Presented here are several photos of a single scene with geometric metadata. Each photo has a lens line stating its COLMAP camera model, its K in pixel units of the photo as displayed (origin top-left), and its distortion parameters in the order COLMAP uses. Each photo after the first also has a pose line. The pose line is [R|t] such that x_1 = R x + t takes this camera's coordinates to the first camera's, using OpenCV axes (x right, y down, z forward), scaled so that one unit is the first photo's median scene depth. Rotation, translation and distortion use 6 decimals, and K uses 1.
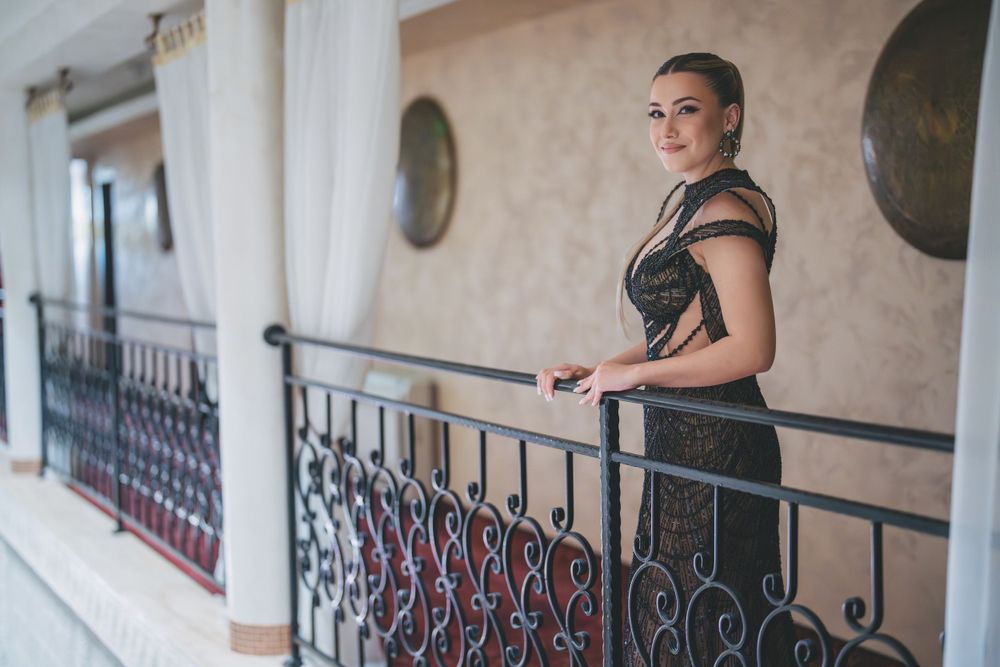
lens RADIAL K [[1433.4, 0, 506.4], [0, 1433.4, 334.7], [0, 0, 1]] dist [-0.120029, 1.046354]
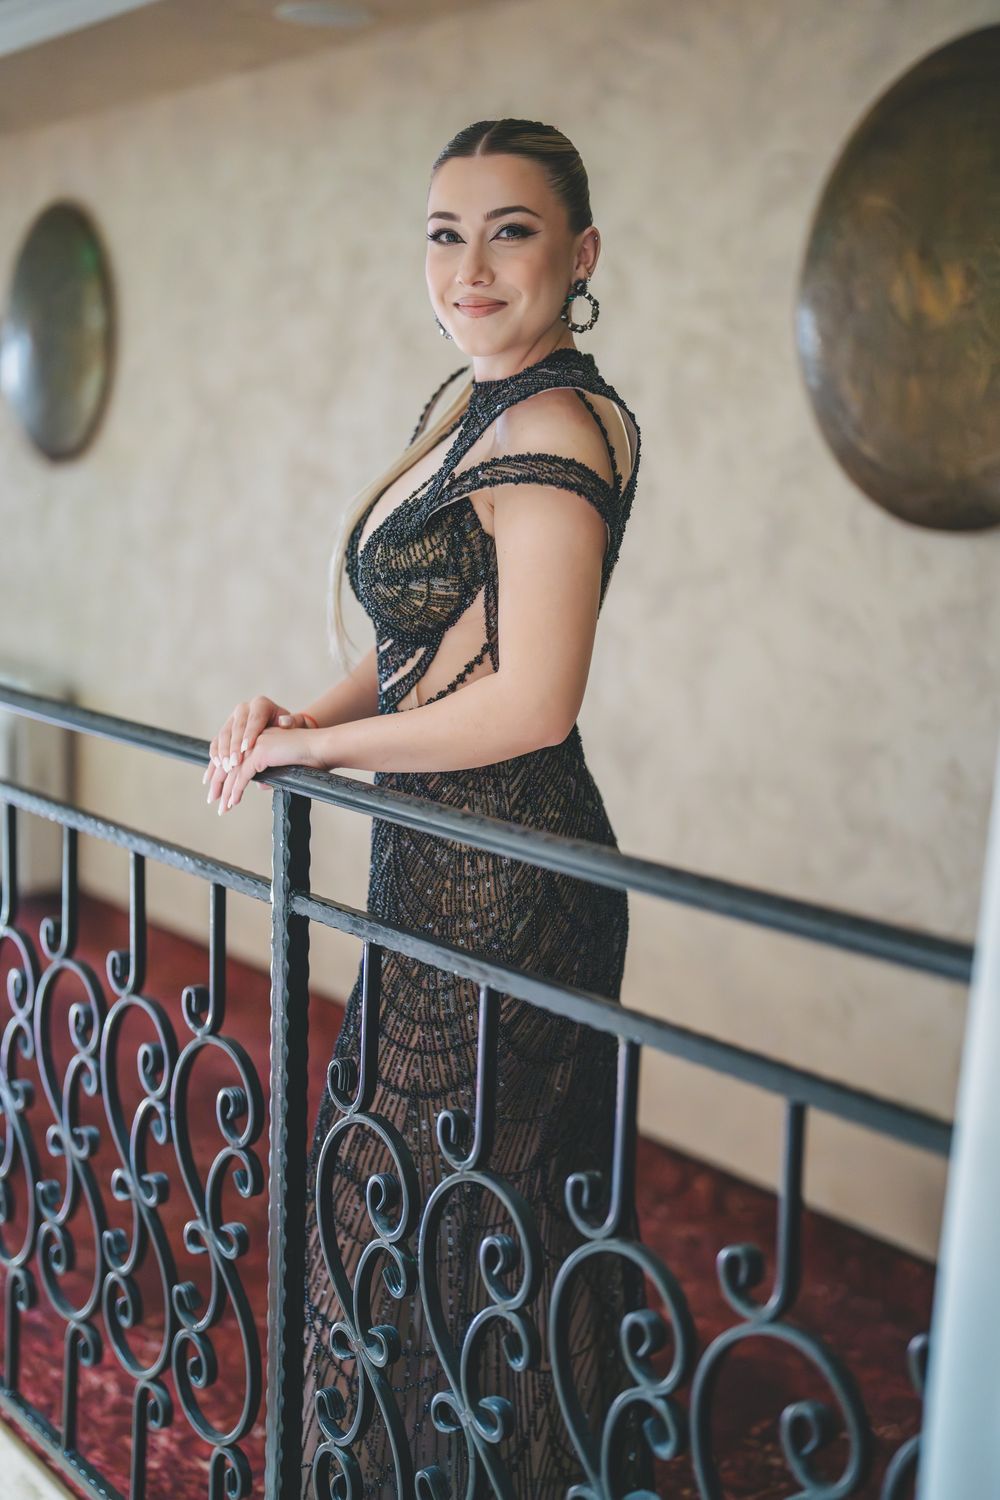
lens RADIAL K [[2150.1, 0, 452.5], [0, 2150.1, 770.7], [0, 0, 1]] dist [-0.120029, 1.046354]
pose [[0.994742, 0.030942, 0.097625, 0.045438], [-0.038775, 0.996090, 0.079386, -0.022168], [-0.094787, -0.082754, 0.992052, 0.198491]]
